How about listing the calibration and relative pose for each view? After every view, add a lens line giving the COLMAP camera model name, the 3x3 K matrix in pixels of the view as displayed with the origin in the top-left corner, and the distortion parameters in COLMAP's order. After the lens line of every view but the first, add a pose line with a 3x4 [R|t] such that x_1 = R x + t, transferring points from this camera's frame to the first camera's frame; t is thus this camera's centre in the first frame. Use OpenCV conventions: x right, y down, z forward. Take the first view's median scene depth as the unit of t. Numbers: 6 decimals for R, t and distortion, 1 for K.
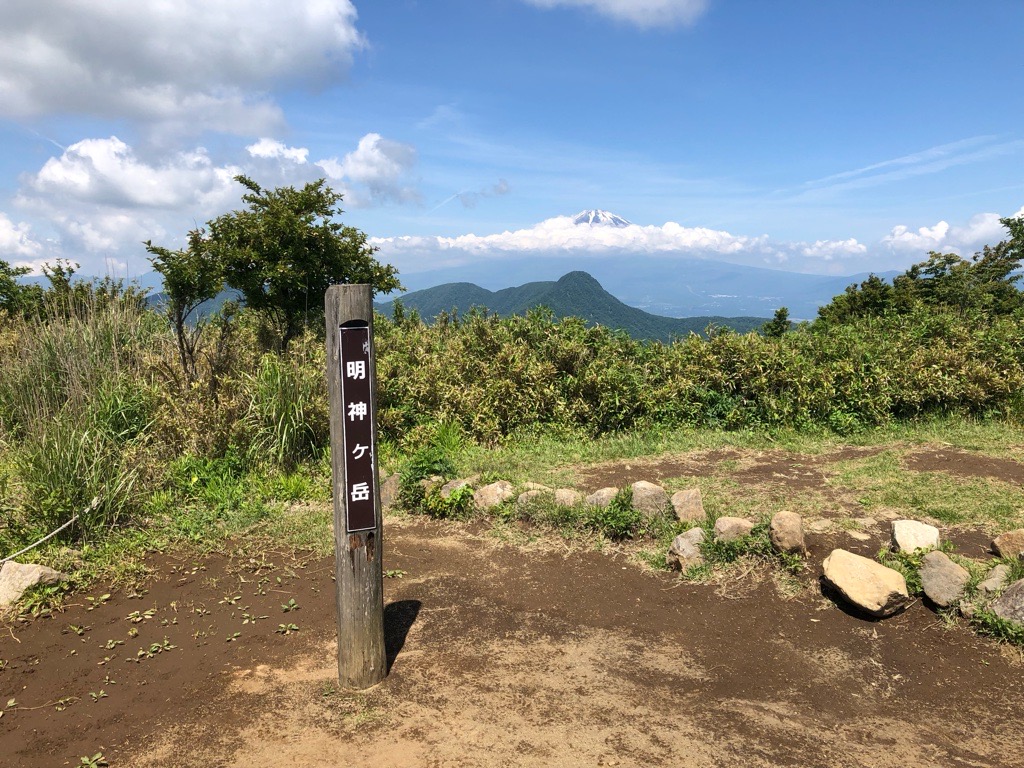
lens RADIAL K [[819.0, 0, 512.0], [0, 819.0, 384.0], [0, 0, 1]] dist [0.027145, -0.013526]
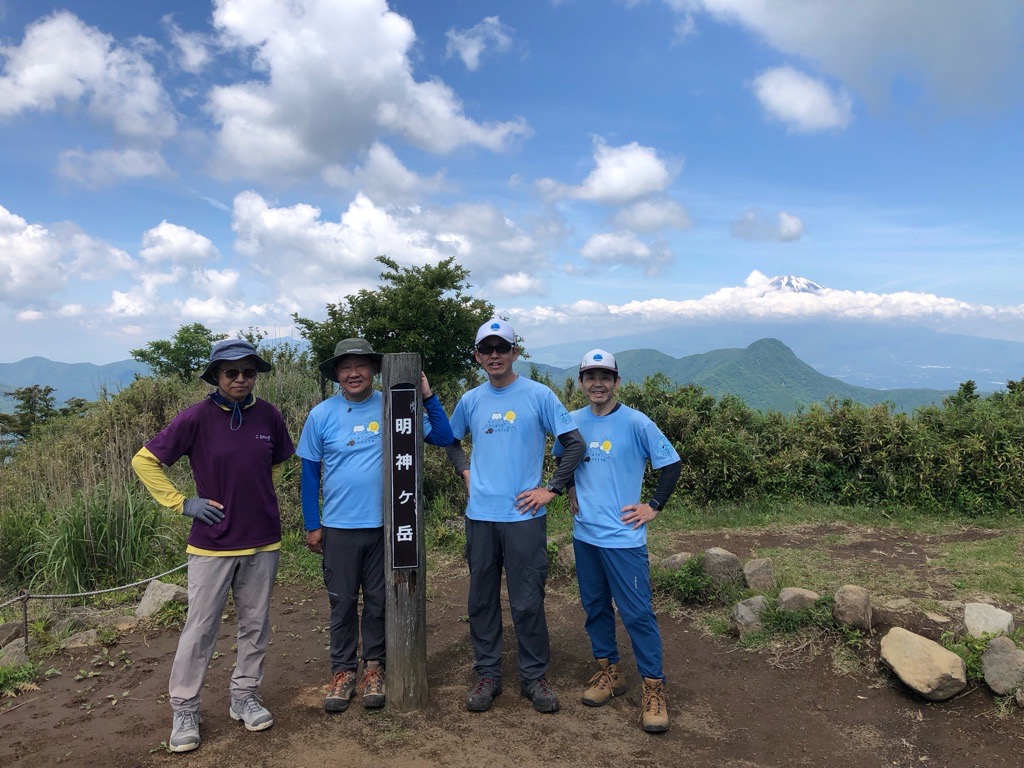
lens RADIAL K [[819.0, 0, 512.0], [0, 819.0, 384.0], [0, 0, 1]] dist [0.027145, -0.013526]
pose [[0.975756, 0.018285, -0.218098, 0.150692], [-0.035958, 0.996356, -0.077340, 0.005538], [0.215889, 0.083307, 0.972858, -0.069379]]
